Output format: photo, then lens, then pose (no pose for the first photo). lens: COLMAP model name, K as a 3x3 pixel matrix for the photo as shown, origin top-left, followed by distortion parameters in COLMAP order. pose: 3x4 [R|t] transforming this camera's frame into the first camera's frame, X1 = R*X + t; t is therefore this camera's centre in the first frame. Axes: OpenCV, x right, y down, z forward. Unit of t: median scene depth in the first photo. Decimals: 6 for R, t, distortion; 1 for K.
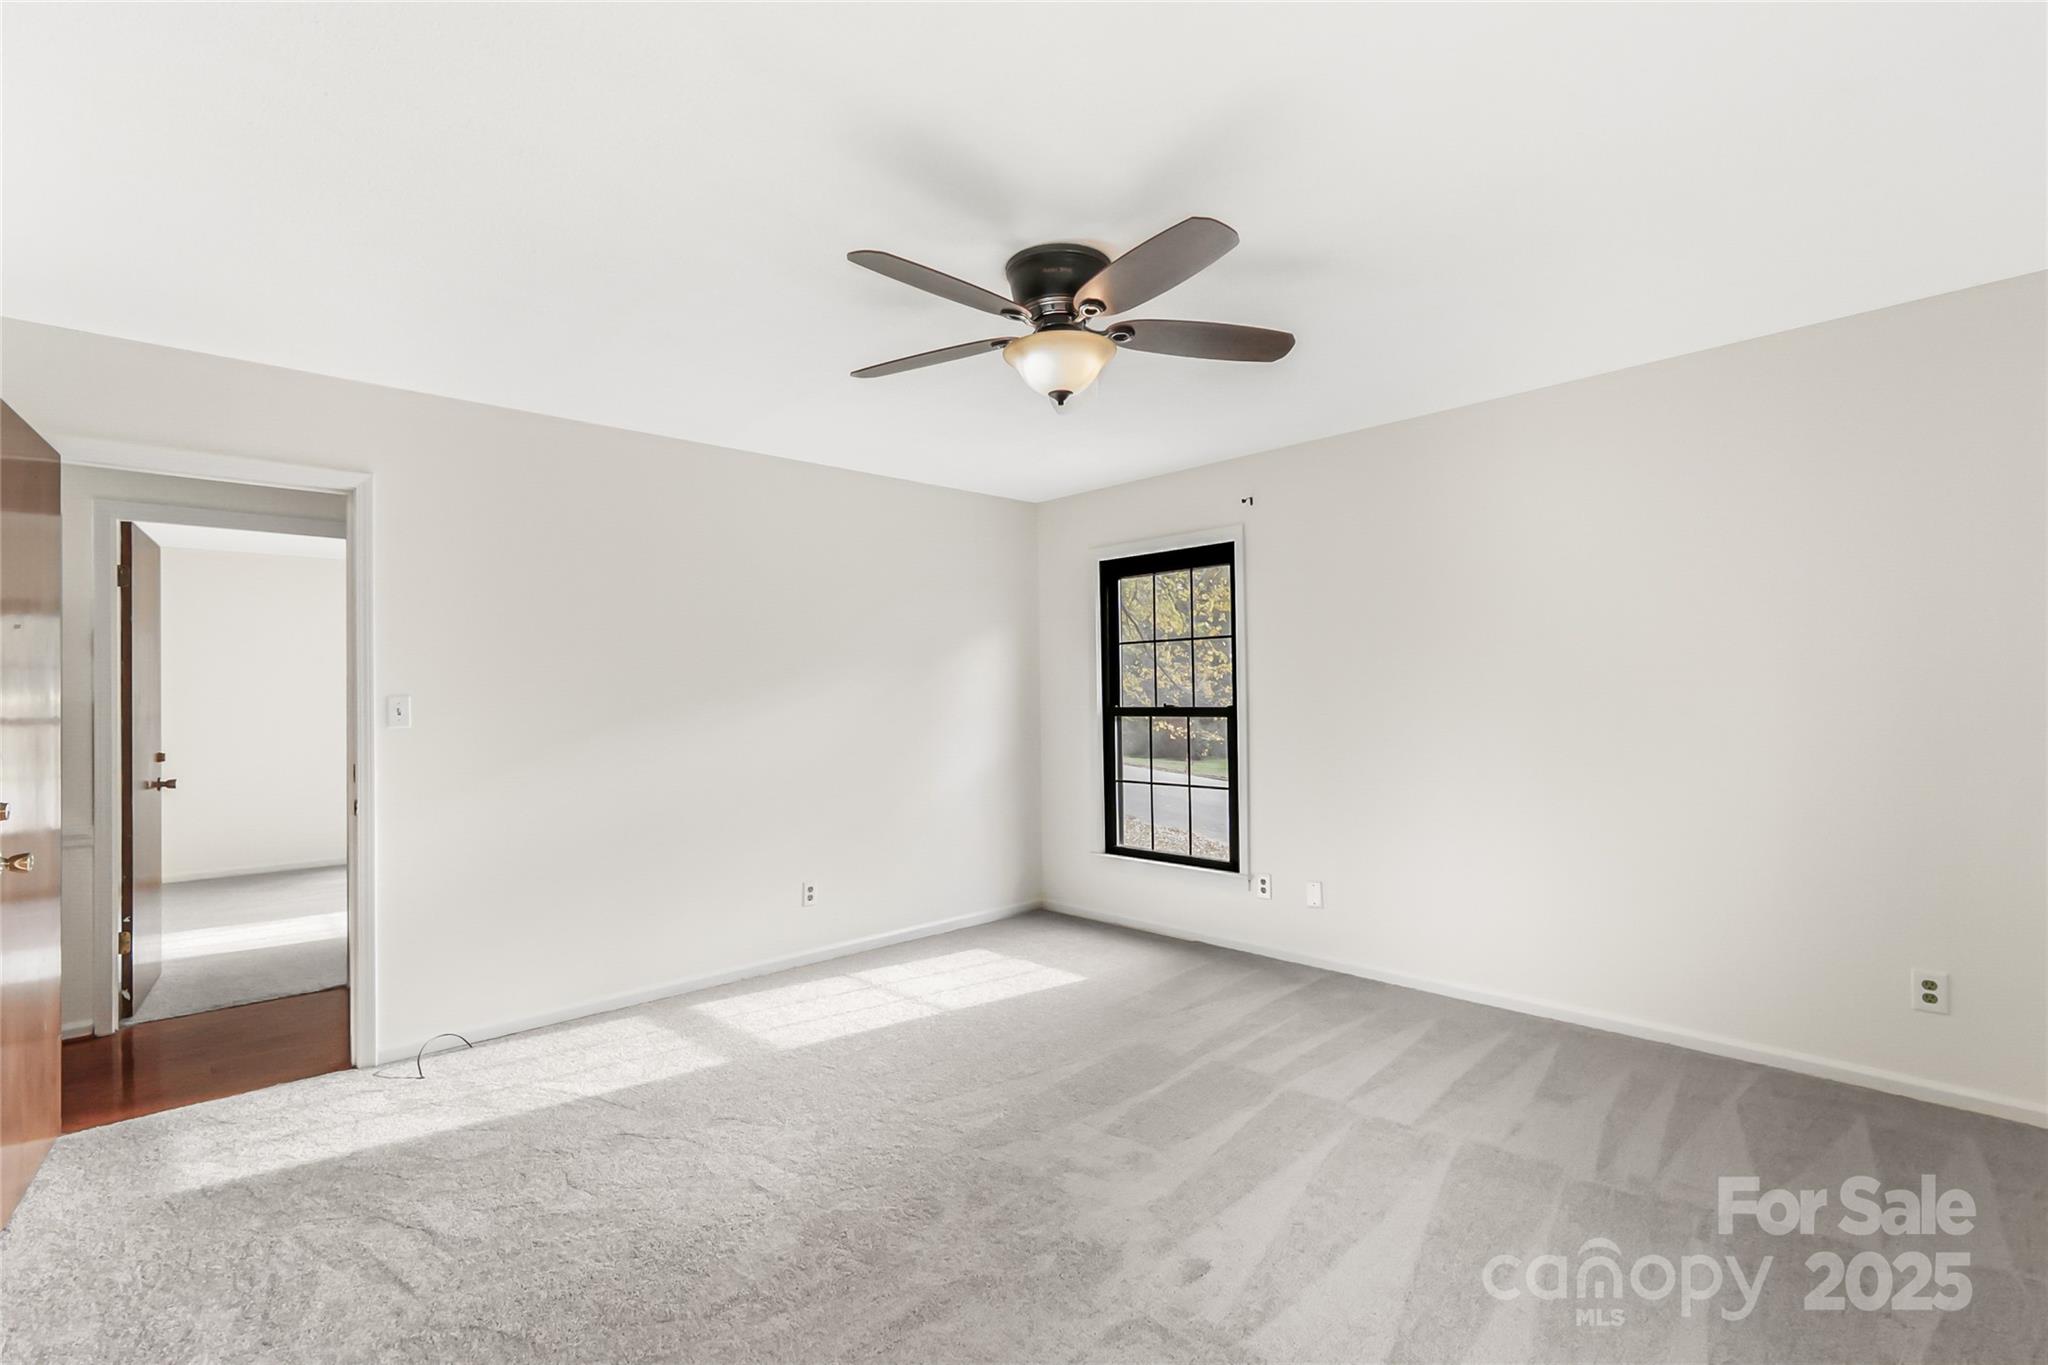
lens RADIAL K [[945.0, 0, 1024.0], [0, 945.0, 682.5], [0, 0, 1]] dist [-0.001650, 0.000171]
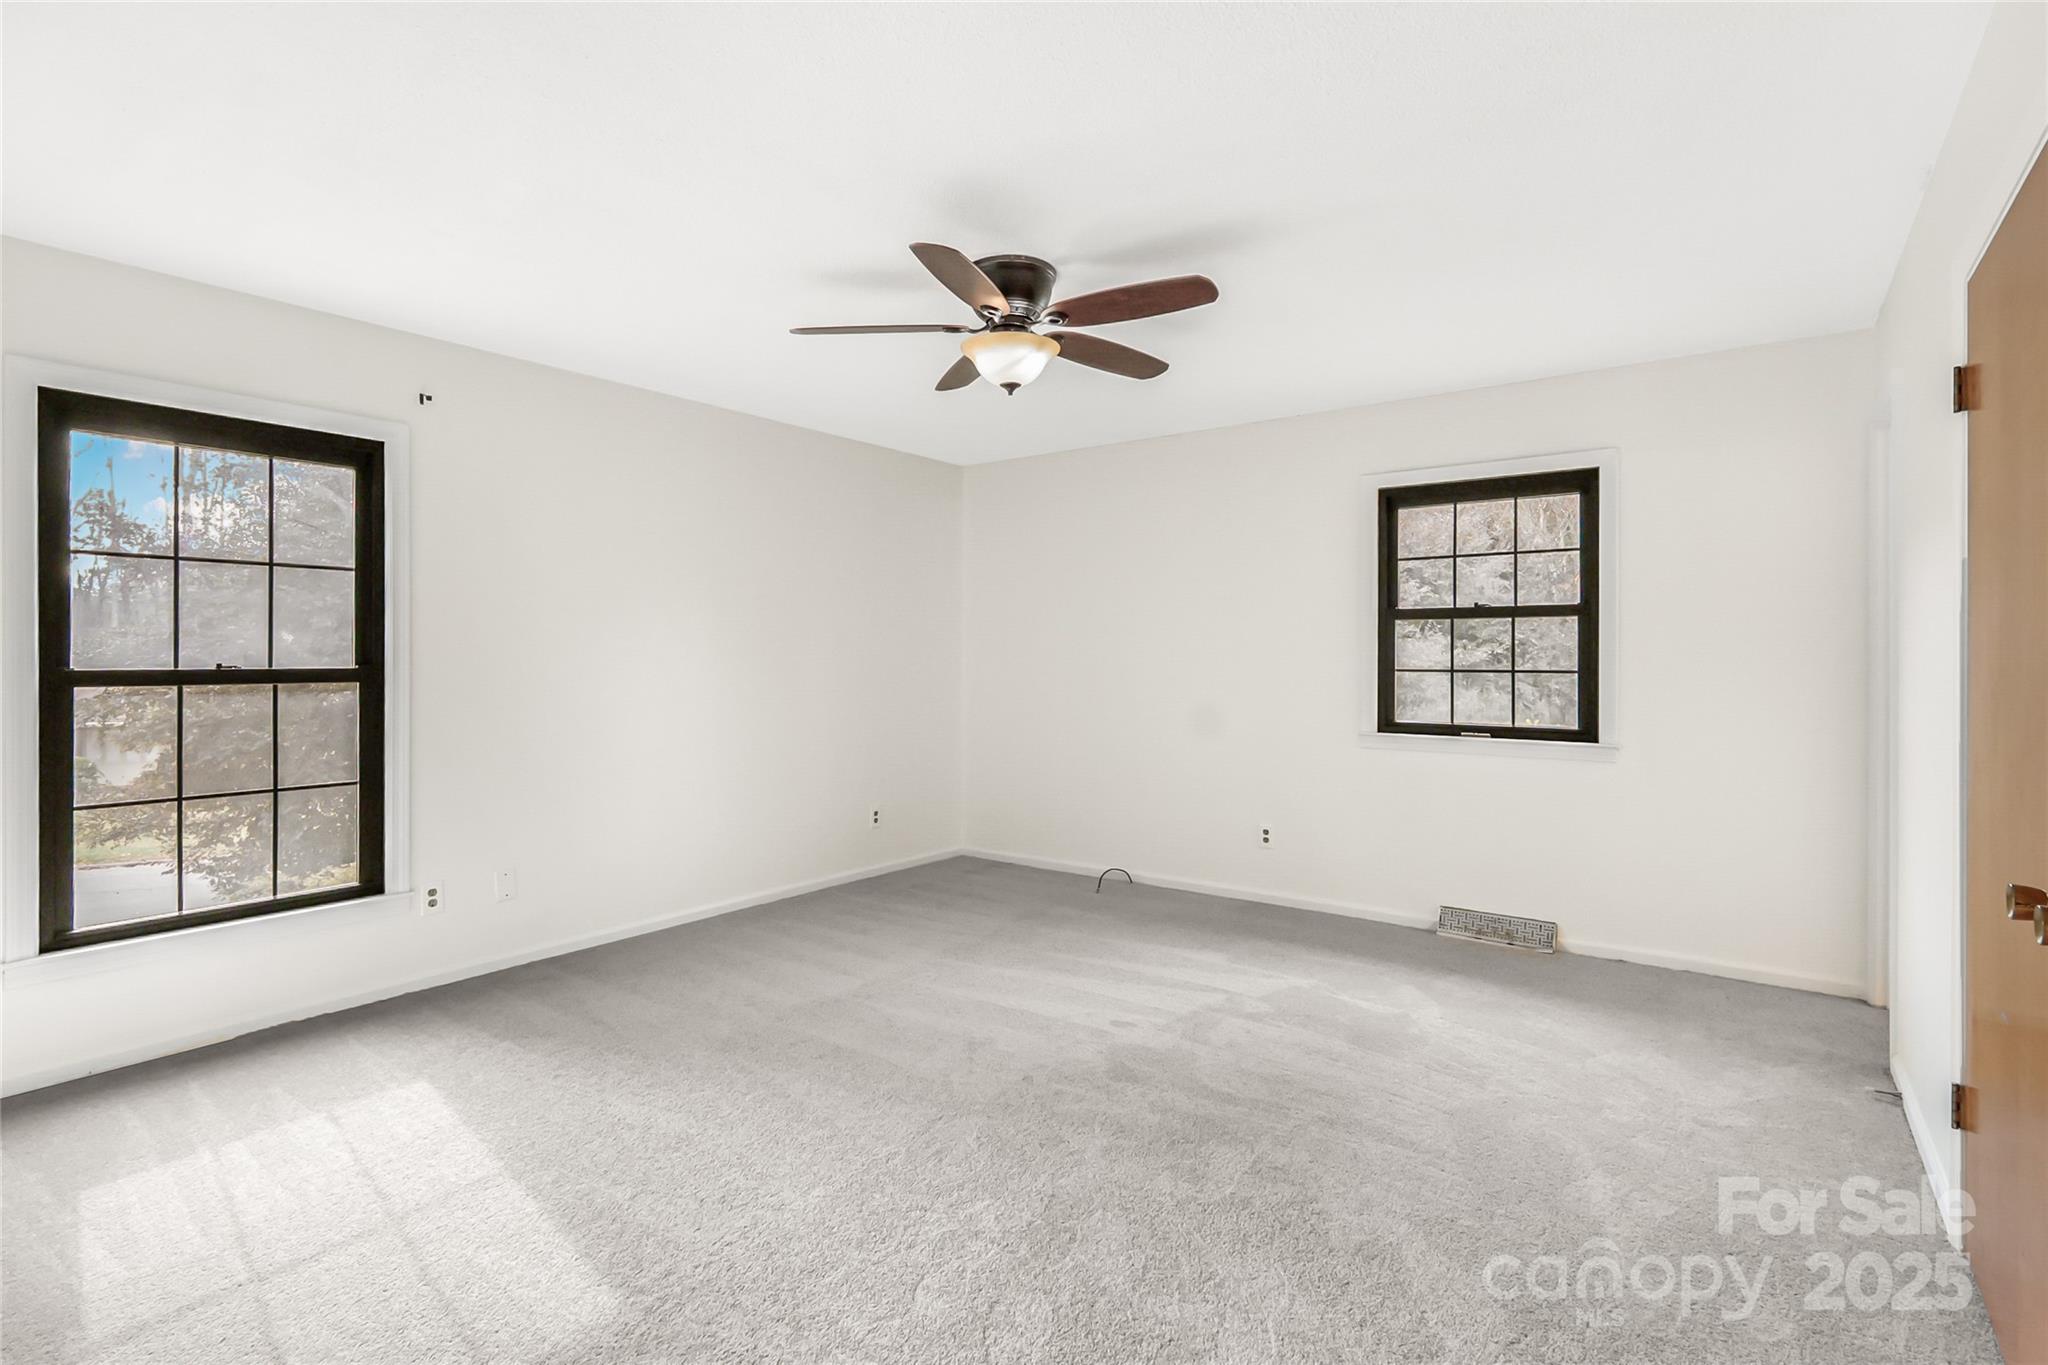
lens RADIAL K [[969.6, 0, 1025.1], [0, 969.6, 652.5], [0, 0, 1]] dist [-0.002995, -0.000008]
pose [[-0.169235, 0.017221, 0.985425, -0.644295], [-0.009830, 0.999768, -0.019160, 0.025277], [-0.985527, -0.012929, -0.169027, 0.685489]]
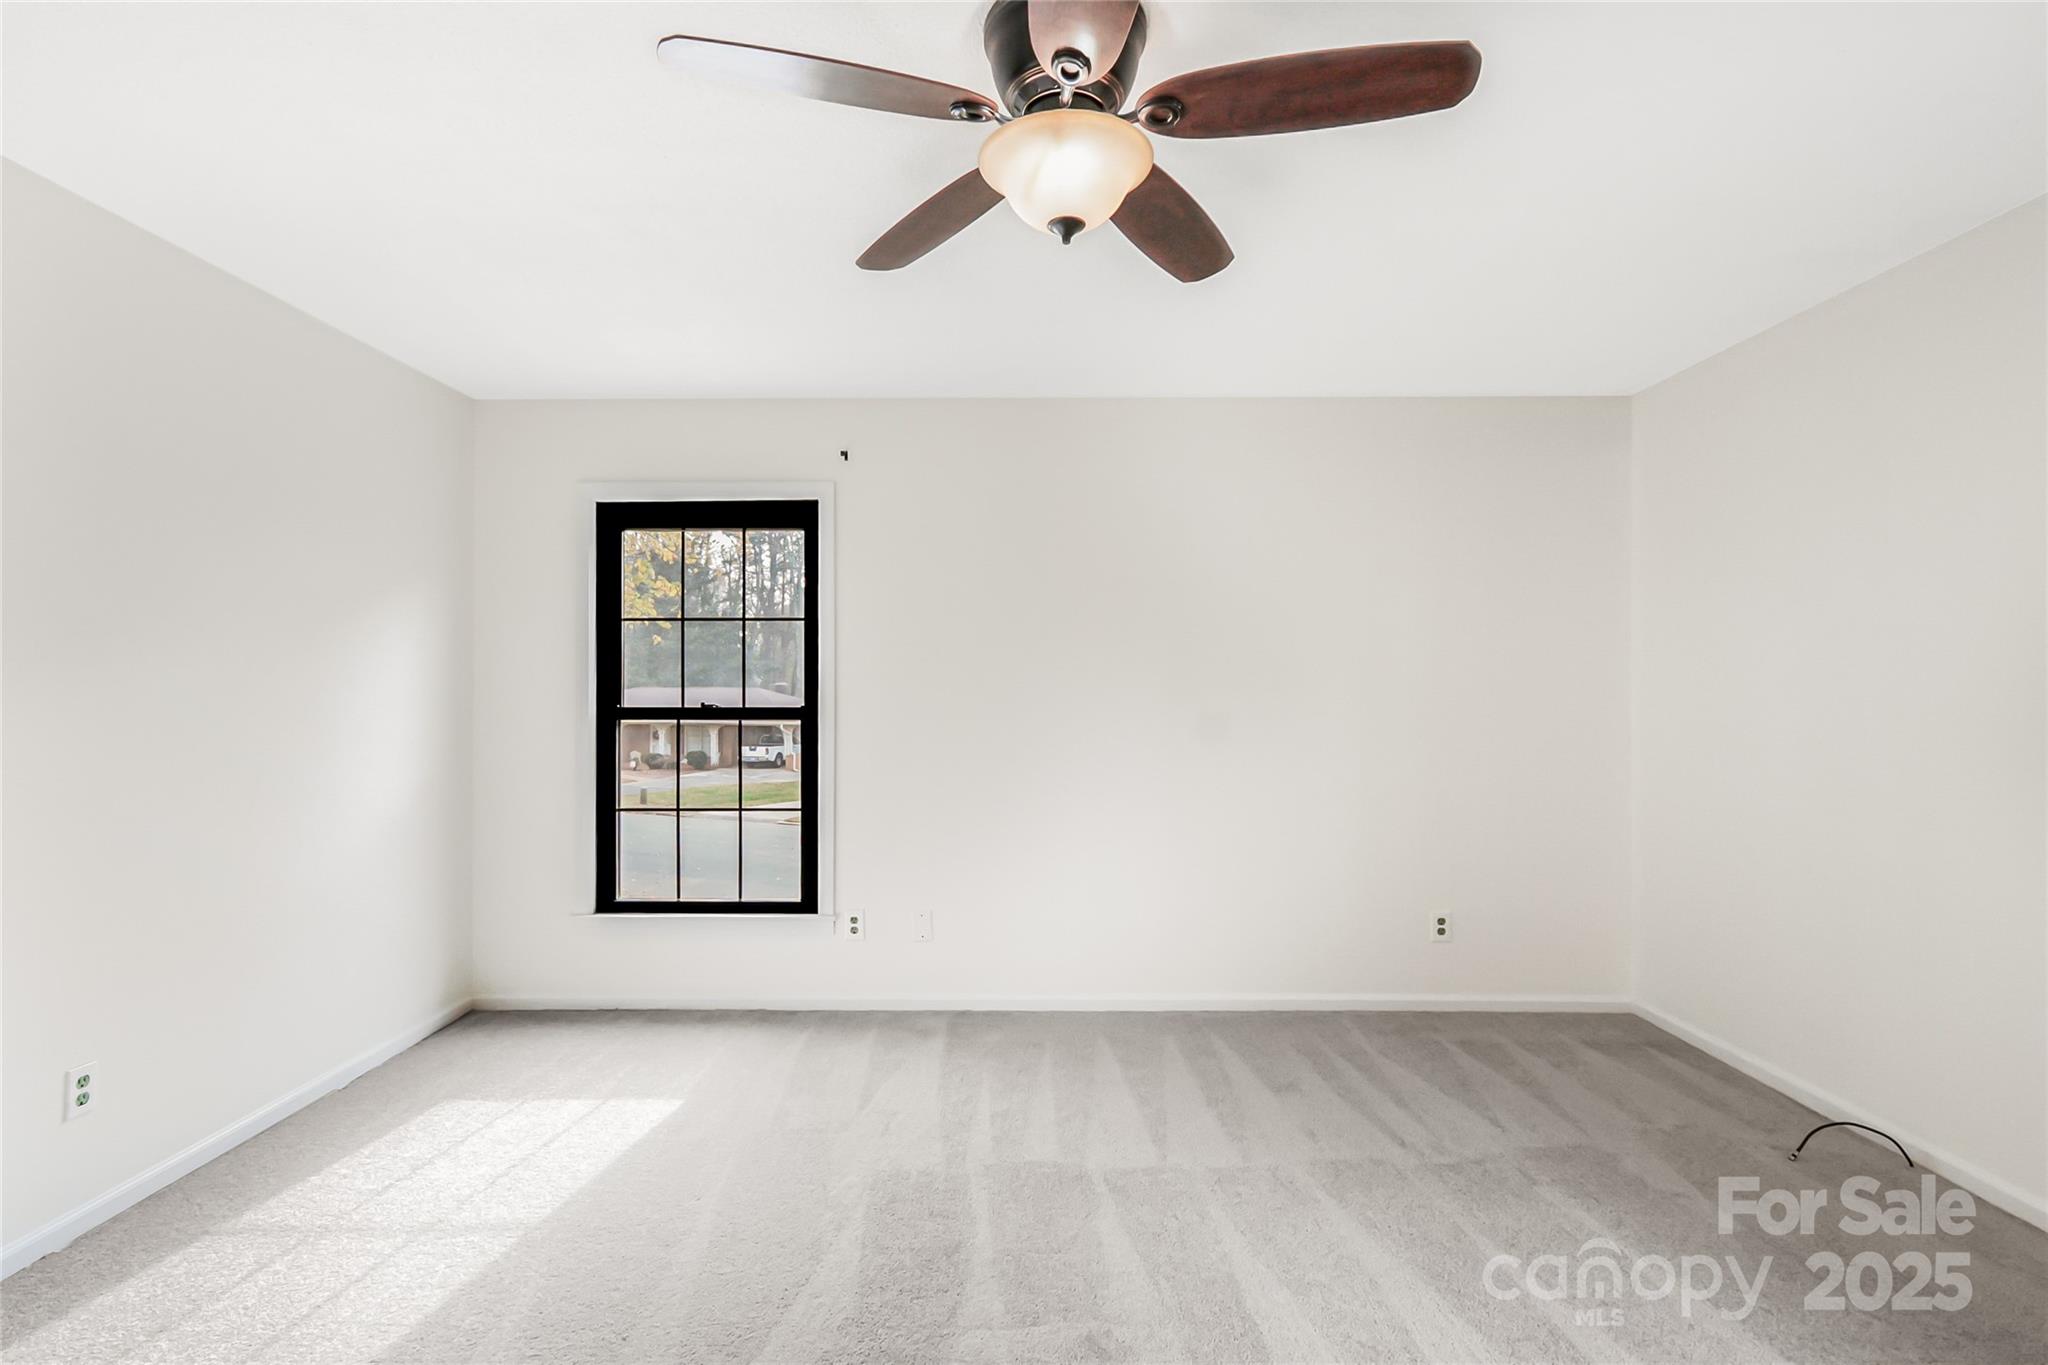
lens RADIAL K [[971.8, 0, 1024.0], [0, 971.8, 682.5], [0, 0, 1]] dist [-0.015890, 0.014542]
pose [[0.694172, 0.020170, 0.719527, -0.266399], [-0.018641, 0.999776, -0.010042, 0.010741], [-0.719568, -0.006441, 0.694392, 0.322953]]
